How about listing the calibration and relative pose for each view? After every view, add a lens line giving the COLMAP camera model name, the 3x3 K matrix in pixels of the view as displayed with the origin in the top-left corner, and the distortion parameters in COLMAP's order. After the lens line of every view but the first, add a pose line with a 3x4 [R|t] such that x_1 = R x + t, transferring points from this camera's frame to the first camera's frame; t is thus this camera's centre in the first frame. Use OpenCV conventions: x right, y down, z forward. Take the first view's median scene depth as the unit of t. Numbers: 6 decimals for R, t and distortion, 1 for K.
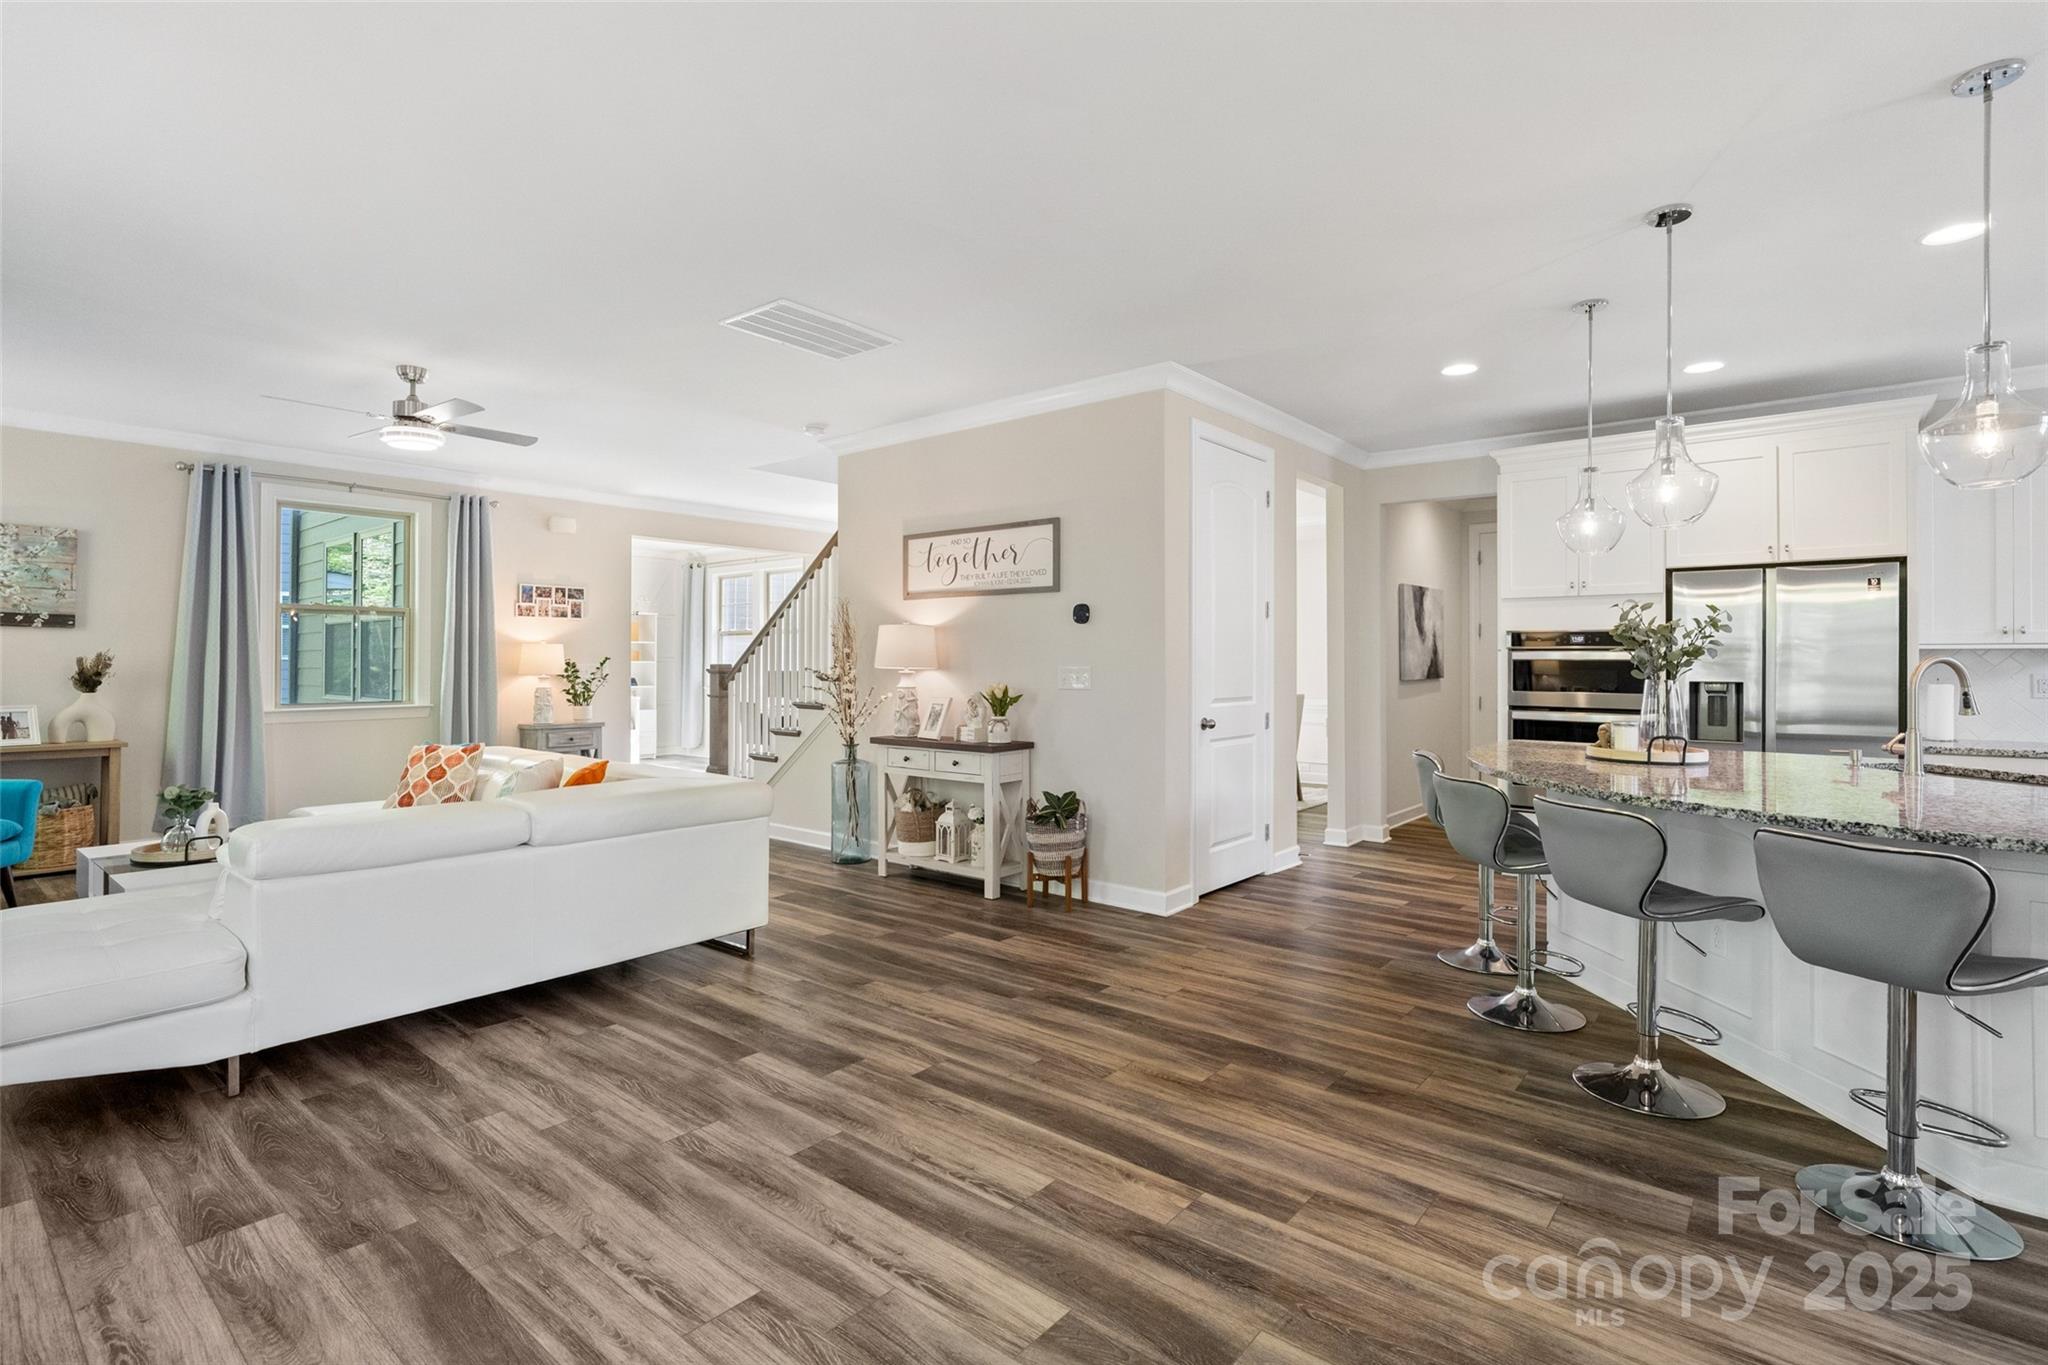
lens RADIAL K [[970.1, 0, 1022.9], [0, 970.1, 657.6], [0, 0, 1]] dist [-0.007334, 0.000844]
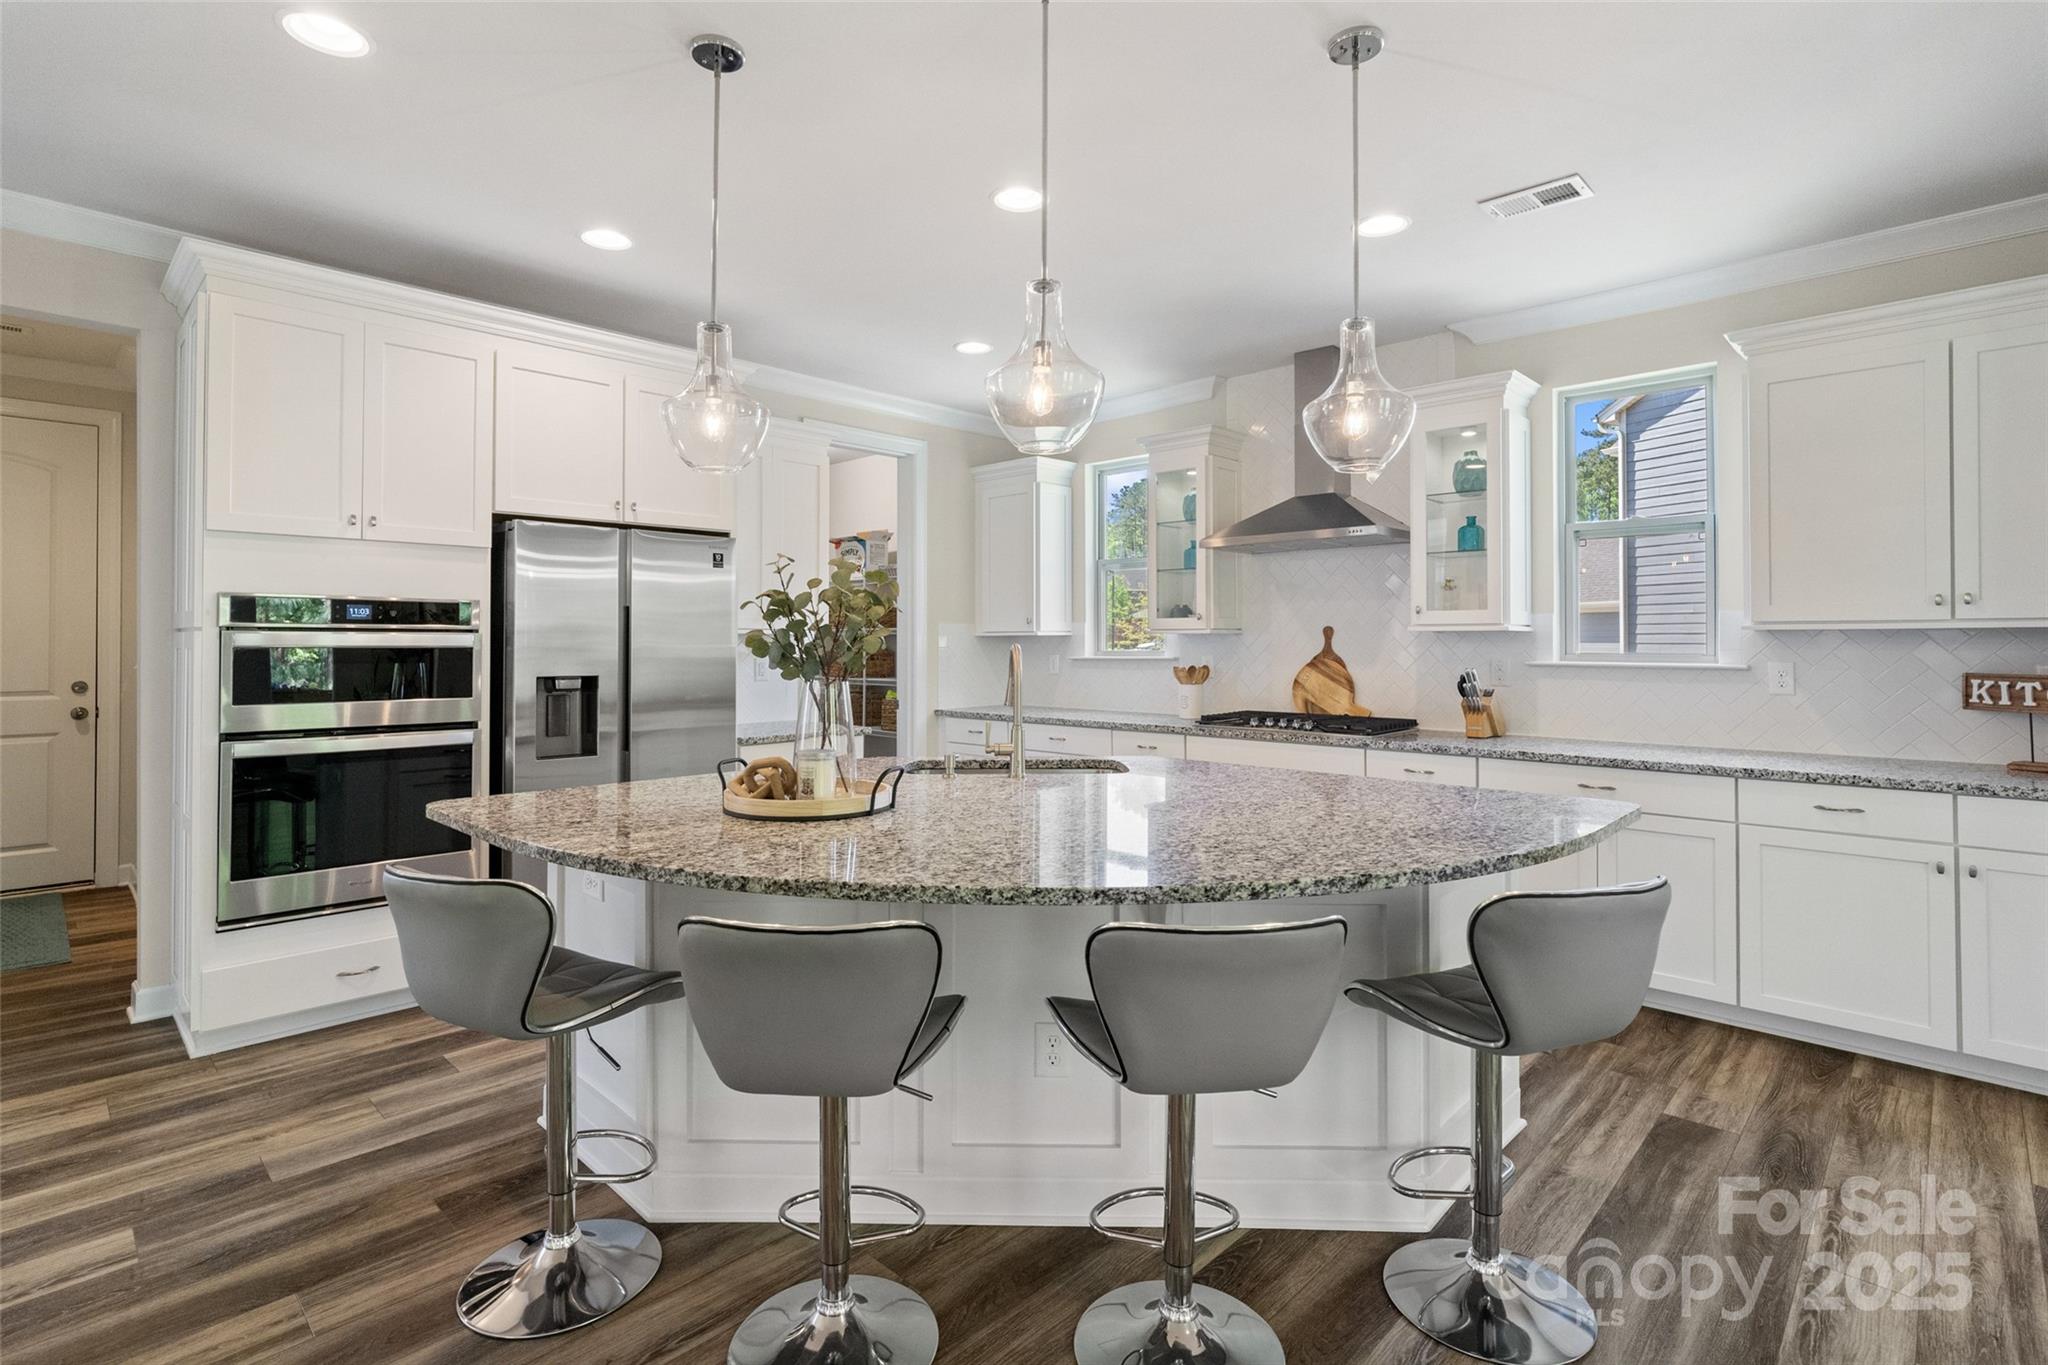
lens RADIAL K [[992.5, 0, 1020.7], [0, 992.5, 634.1], [0, 0, 1]] dist [-0.003873, 0.000263]
pose [[0.084353, 0.006547, 0.996414, 0.000300], [-0.005018, 0.999969, -0.006145, -0.004055], [-0.996423, -0.004482, 0.084383, 0.574894]]
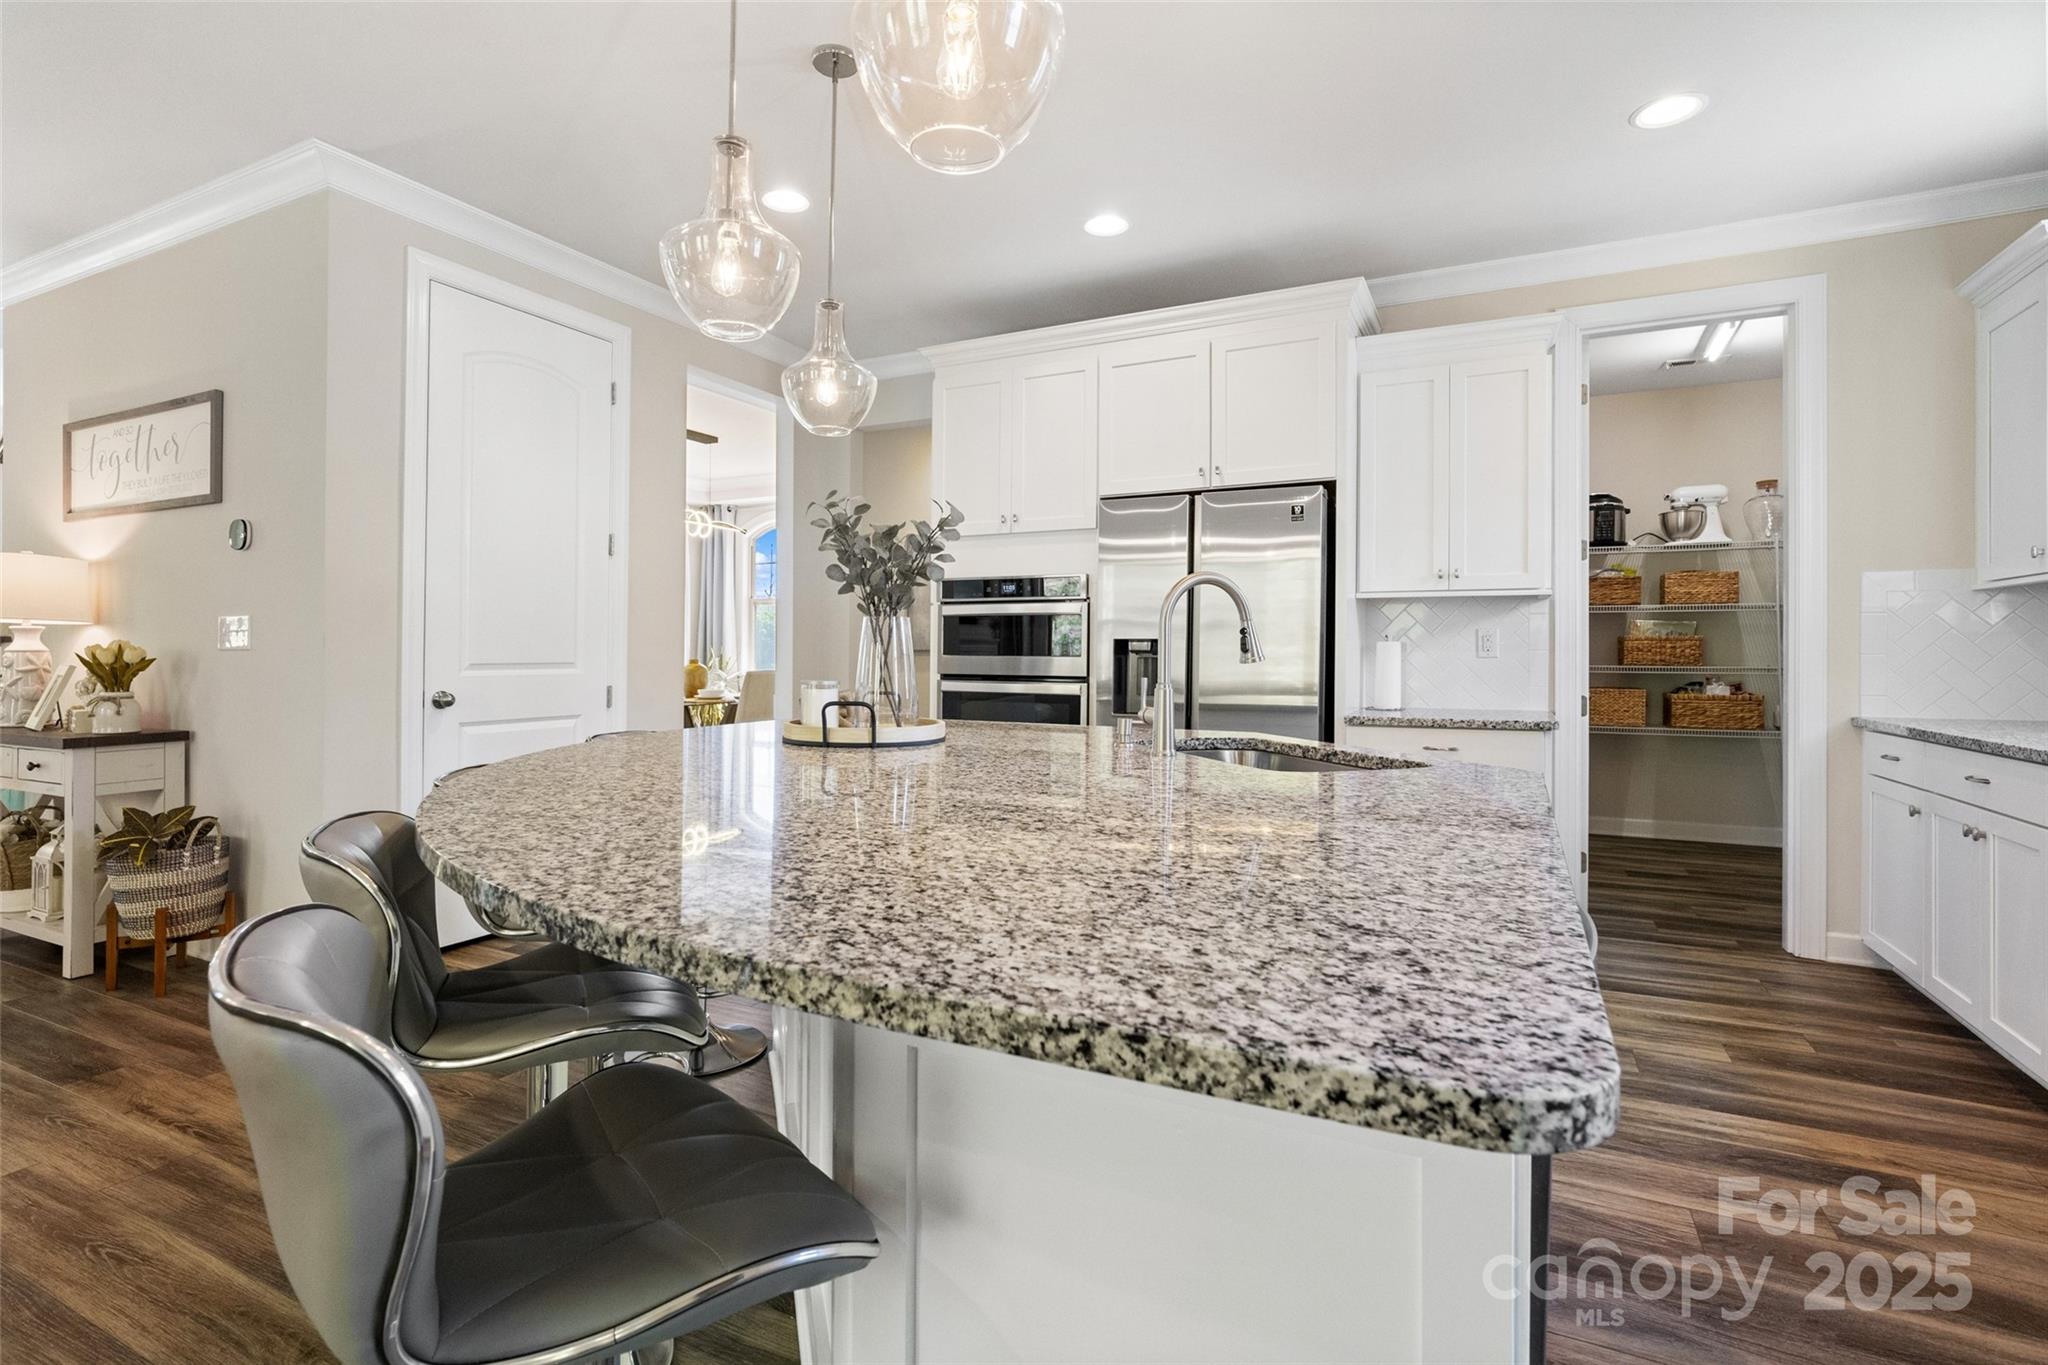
lens RADIAL K [[970.1, 0, 1022.9], [0, 970.1, 657.6], [0, 0, 1]] dist [-0.007334, 0.000844]
pose [[0.974610, -0.001684, 0.223904, 0.430719], [-0.000513, 0.999952, 0.009751, 0.031245], [-0.223910, -0.009618, 0.974562, 0.241340]]
